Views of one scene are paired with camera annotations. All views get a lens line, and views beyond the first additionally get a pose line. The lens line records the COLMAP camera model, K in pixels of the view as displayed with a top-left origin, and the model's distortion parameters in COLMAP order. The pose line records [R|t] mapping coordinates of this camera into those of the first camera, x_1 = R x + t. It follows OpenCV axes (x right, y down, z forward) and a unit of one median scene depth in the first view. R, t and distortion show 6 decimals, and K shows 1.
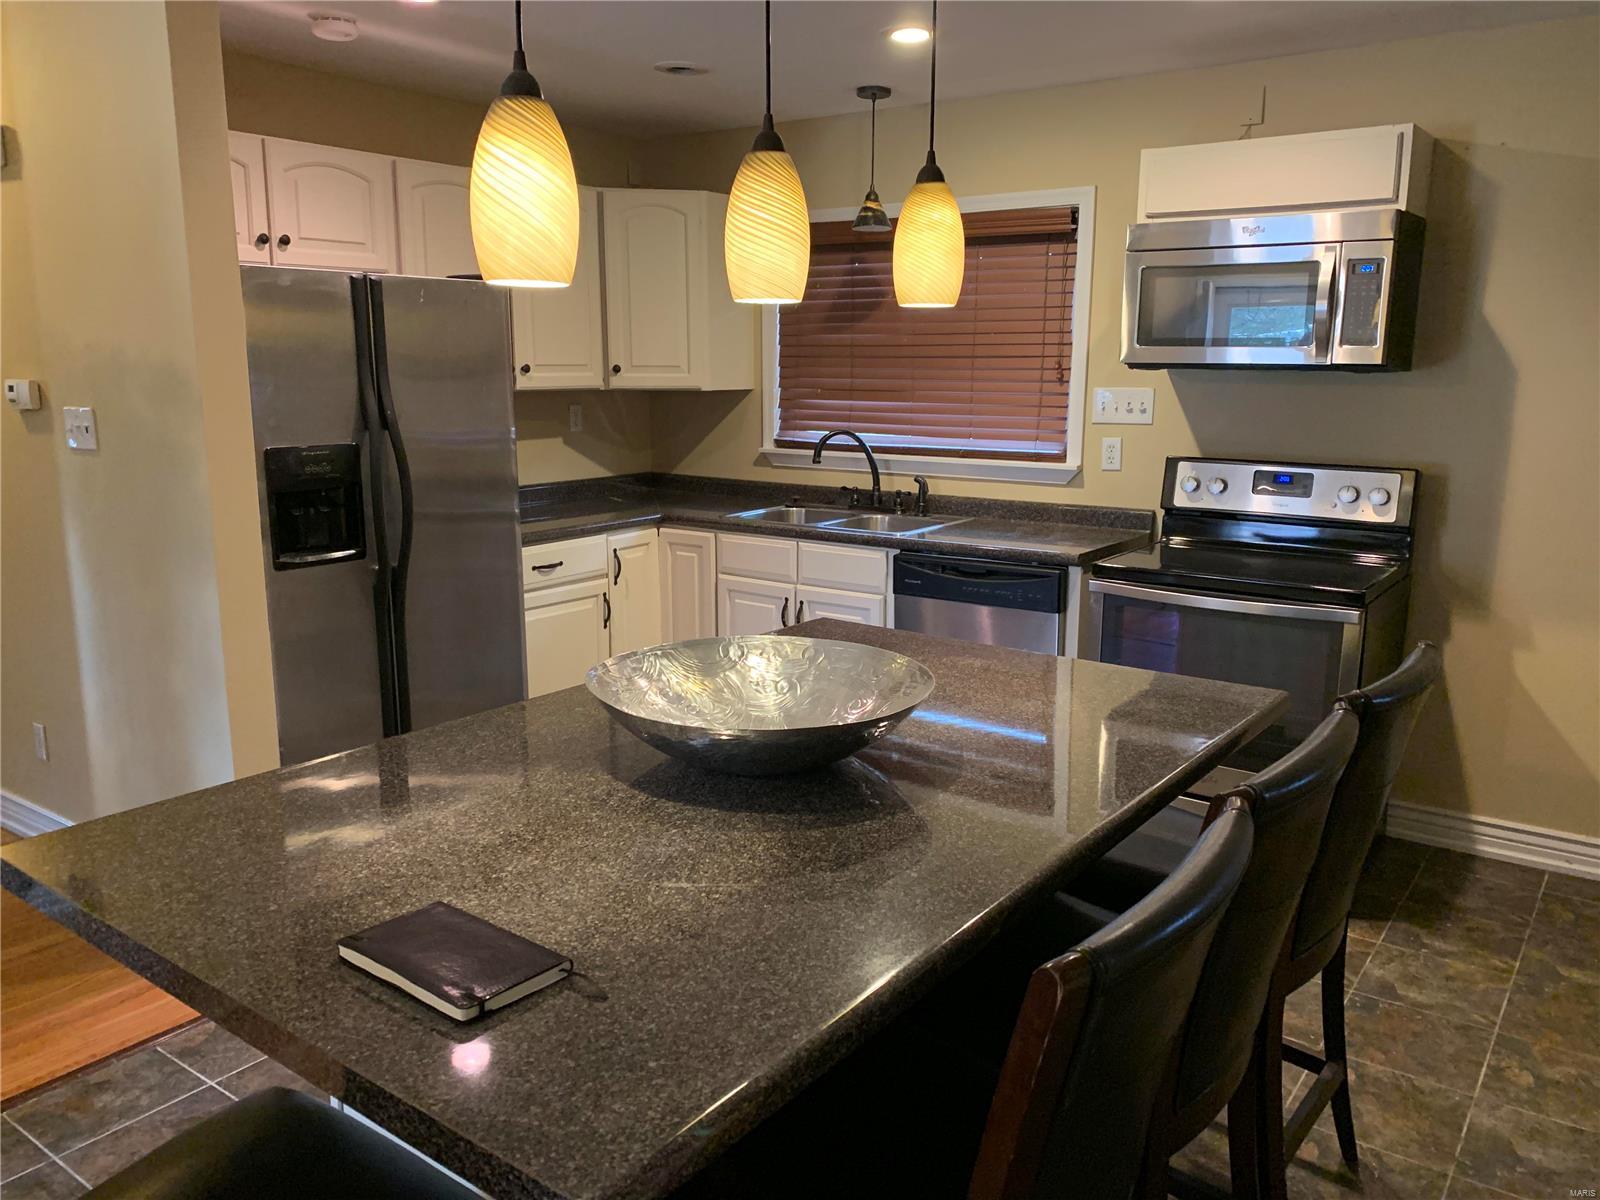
lens RADIAL K [[1222.1, 0, 783.3], [0, 1222.1, 606.1], [0, 0, 1]] dist [0.059473, -0.060197]
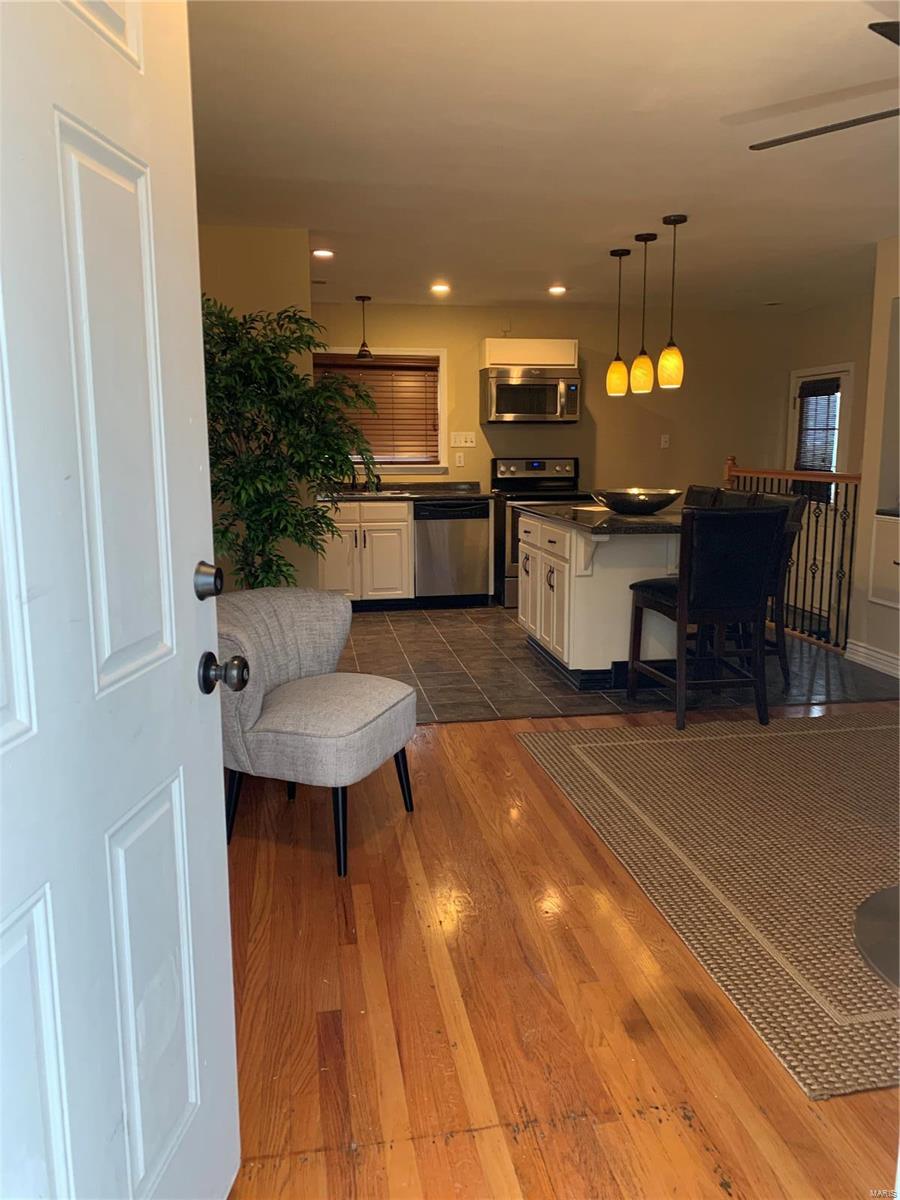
lens RADIAL K [[916.6, 0, 459.5], [0, 916.6, 600.9], [0, 0, 1]] dist [0.059473, -0.060197]
pose [[0.688153, -0.121534, 0.715314, -1.029567], [0.150439, 0.988347, 0.023197, 0.105015], [-0.709798, 0.091648, 0.698418, -0.225404]]
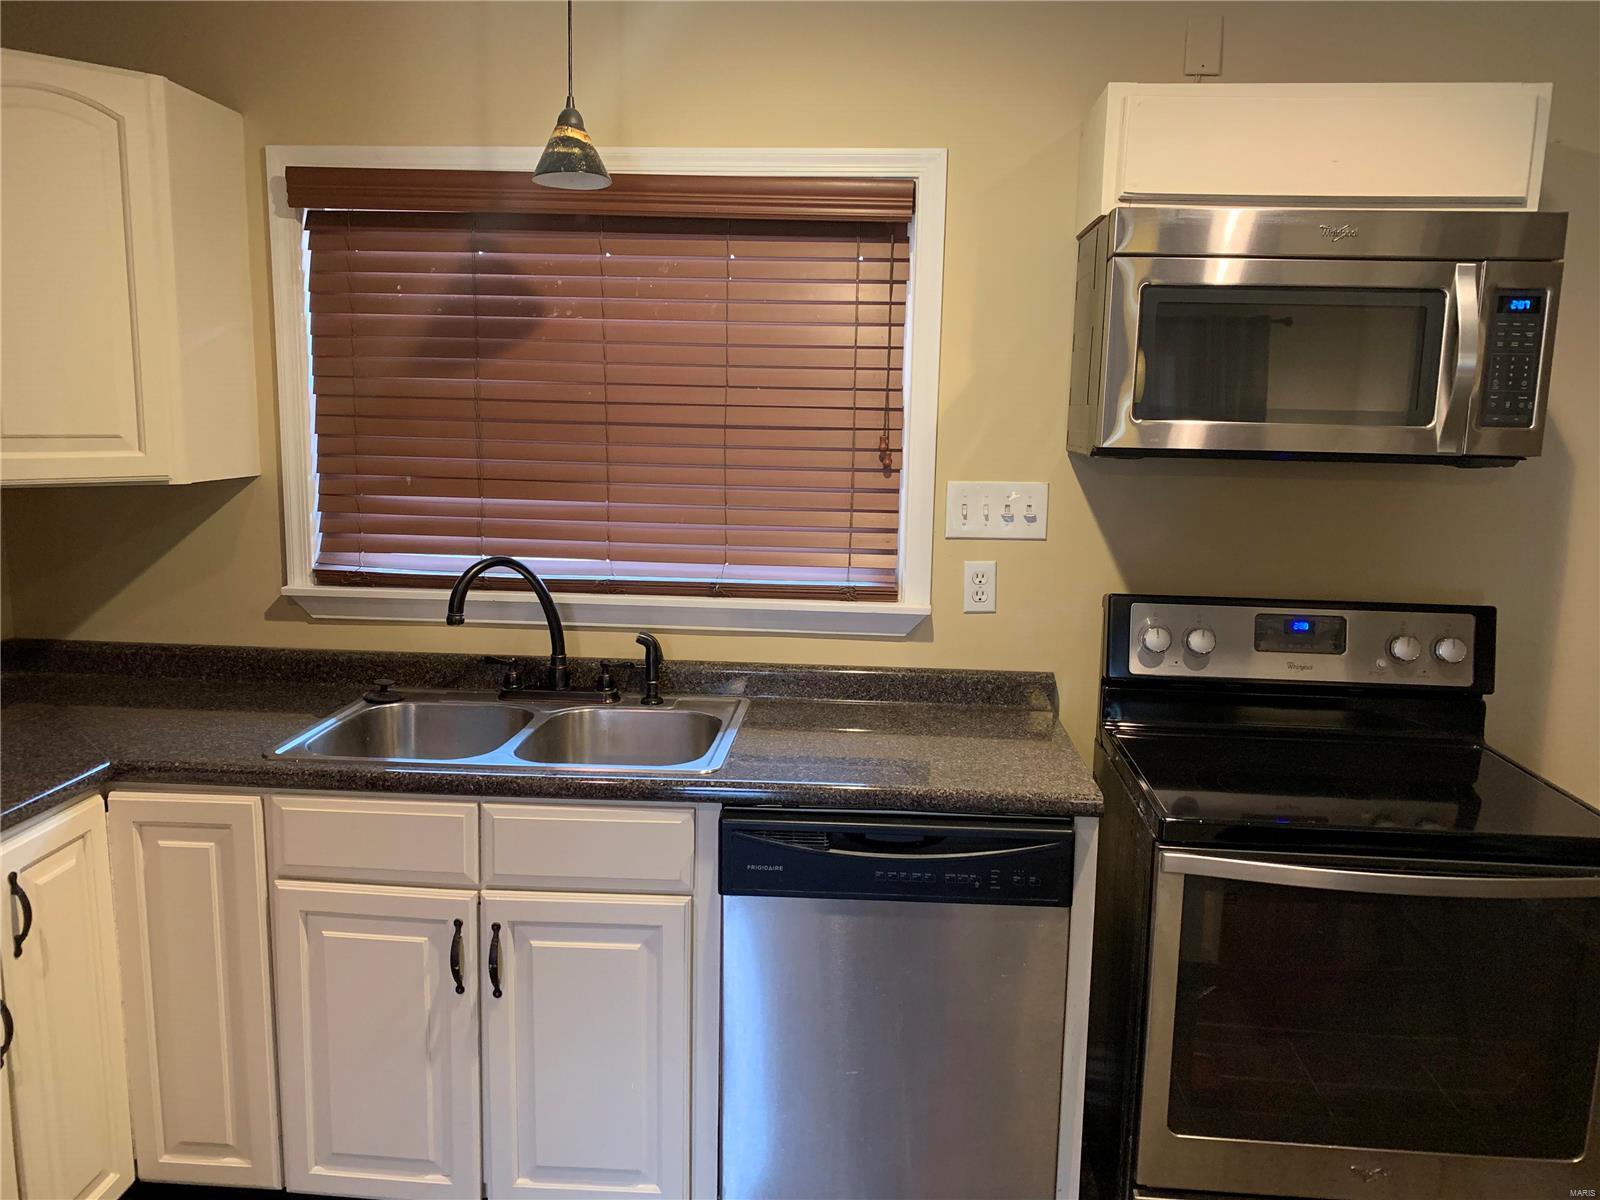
lens RADIAL K [[1222.1, 0, 785.6], [0, 1222.1, 592.0], [0, 0, 1]] dist [0.059473, -0.060197]
pose [[0.845903, -0.061865, 0.529736, -0.137202], [0.087809, 0.995850, -0.023918, -0.112747], [-0.526058, 0.066748, 0.847825, 0.518805]]
